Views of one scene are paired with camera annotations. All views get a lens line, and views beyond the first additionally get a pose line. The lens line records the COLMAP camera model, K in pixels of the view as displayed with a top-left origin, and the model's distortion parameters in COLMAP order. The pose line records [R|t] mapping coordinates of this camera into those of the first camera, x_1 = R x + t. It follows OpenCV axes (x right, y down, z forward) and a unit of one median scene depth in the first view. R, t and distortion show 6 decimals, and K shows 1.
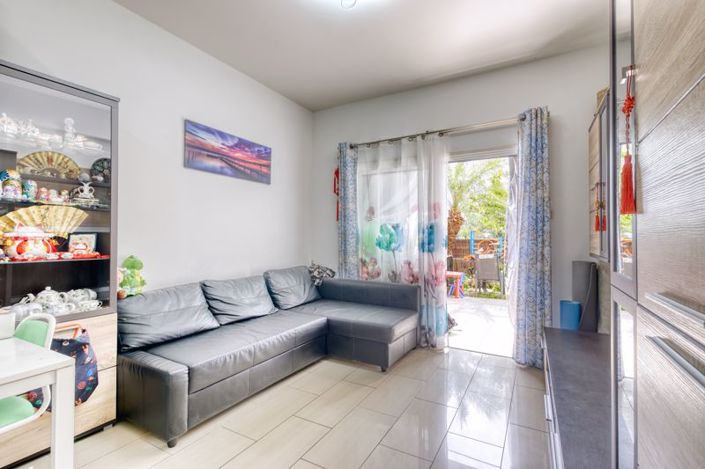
lens RADIAL K [[333.7, 0, 352.5], [0, 333.7, 234.5], [0, 0, 1]] dist [-0.001376, -0.000174]
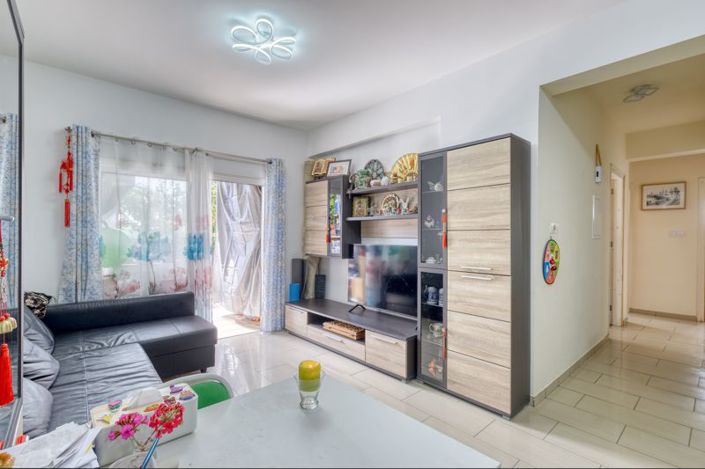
lens RADIAL K [[333.7, 0, 352.5], [0, 333.7, 234.5], [0, 0, 1]] dist [-0.001376, -0.000174]
pose [[0.305781, 0.005838, 0.952084, -0.599692], [-0.006704, 0.999970, -0.003979, -0.026170], [-0.952078, -0.005166, 0.305811, 0.172574]]
